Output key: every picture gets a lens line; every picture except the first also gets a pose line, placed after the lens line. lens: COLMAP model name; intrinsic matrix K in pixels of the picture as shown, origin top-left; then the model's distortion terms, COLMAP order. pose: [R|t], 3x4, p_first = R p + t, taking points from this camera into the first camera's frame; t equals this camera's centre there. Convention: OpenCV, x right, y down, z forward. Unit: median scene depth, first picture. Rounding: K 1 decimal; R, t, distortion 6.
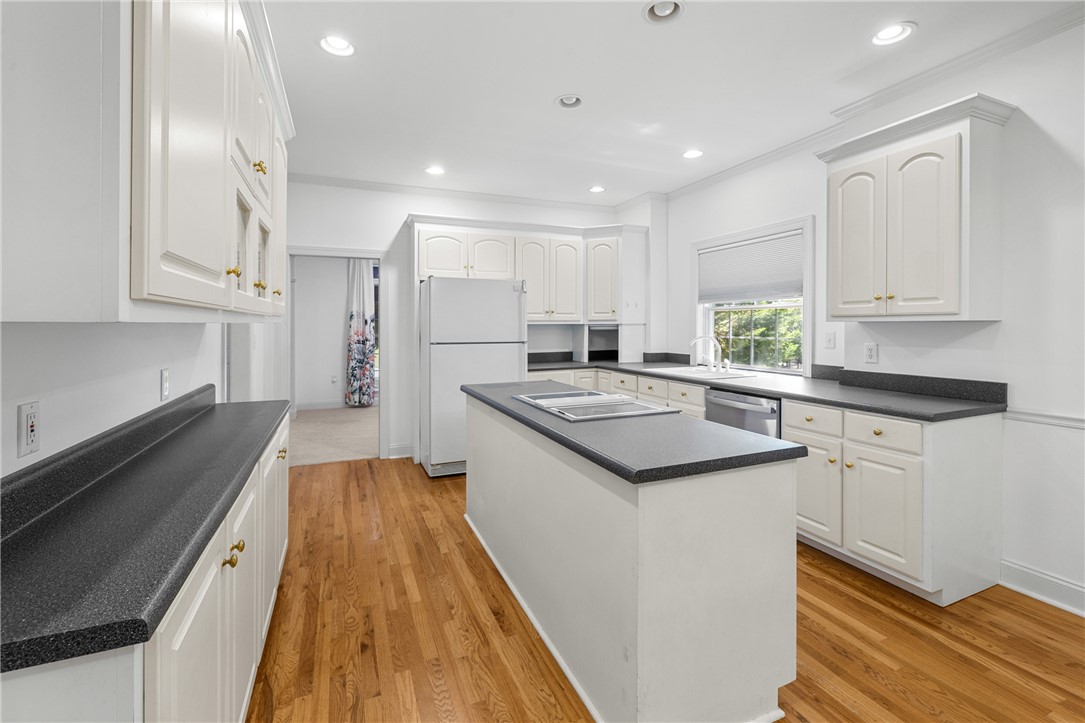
lens RADIAL K [[464.8, 0, 539.3], [0, 464.8, 328.8], [0, 0, 1]] dist [0.003020, 0.000269]
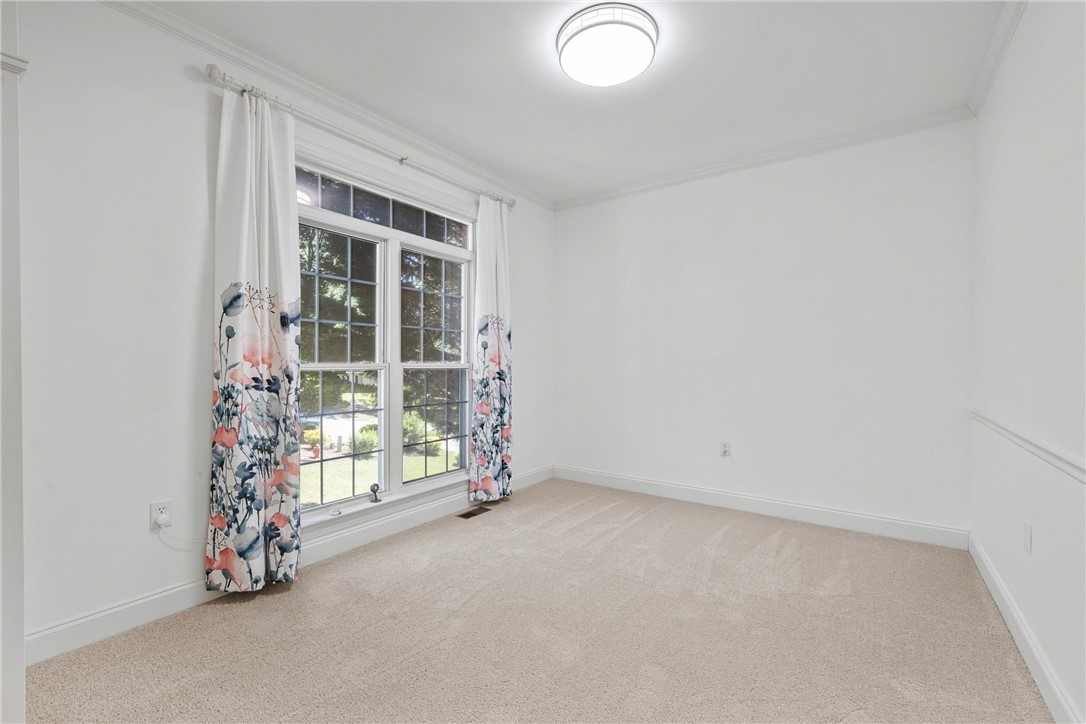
lens RADIAL K [[465.2, 0, 543.8], [0, 465.2, 368.5], [0, 0, 1]] dist [0.003020, 0.000269]
pose [[0.860765, -0.004202, 0.508986, -0.386086], [0.001410, 0.999982, 0.005872, 0.016362], [-0.509001, -0.004337, 0.860755, 0.637839]]
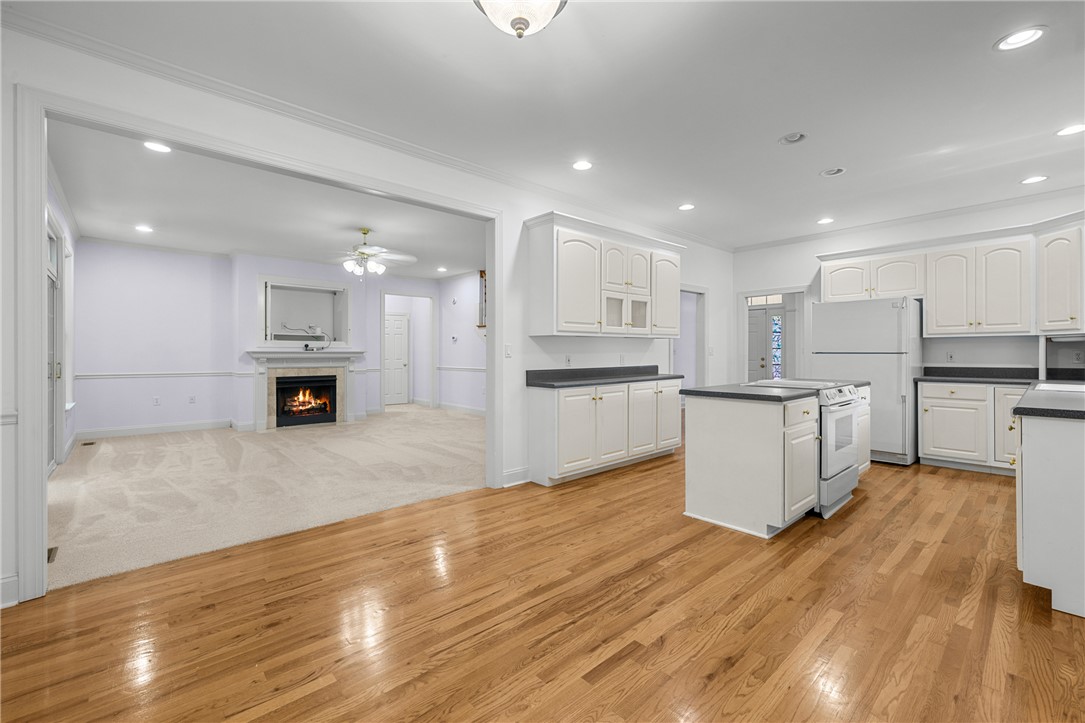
lens RADIAL K [[464.8, 0, 539.1], [0, 464.8, 351.1], [0, 0, 1]] dist [0.003020, 0.000269]
pose [[0.319984, 0.000417, -0.947423, 0.416392], [-0.007186, 0.999972, -0.001987, 0.018276], [0.947396, 0.007443, 0.319978, -0.098161]]
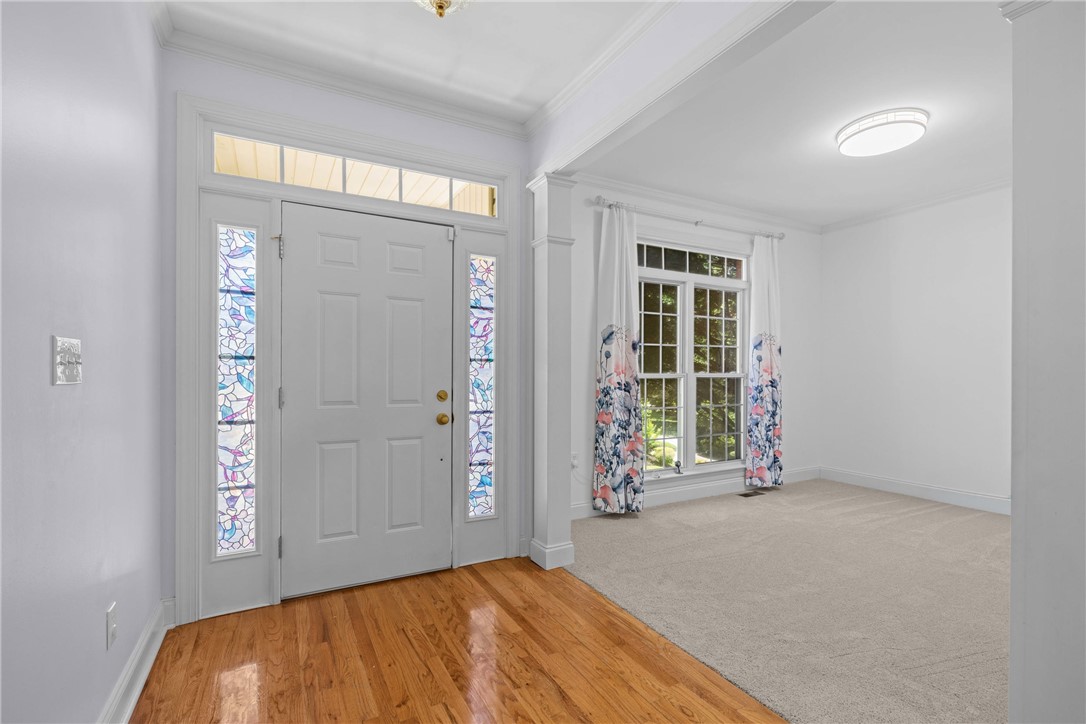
lens RADIAL K [[500.4, 0, 537.9], [0, 500.4, 374.2], [0, 0, 1]] dist [0.003729, 0.000201]
pose [[0.996912, 0.000932, 0.078519, -0.524484], [-0.000601, 0.999991, -0.004247, 0.017677], [-0.078522, 0.004187, 0.996904, 0.472114]]
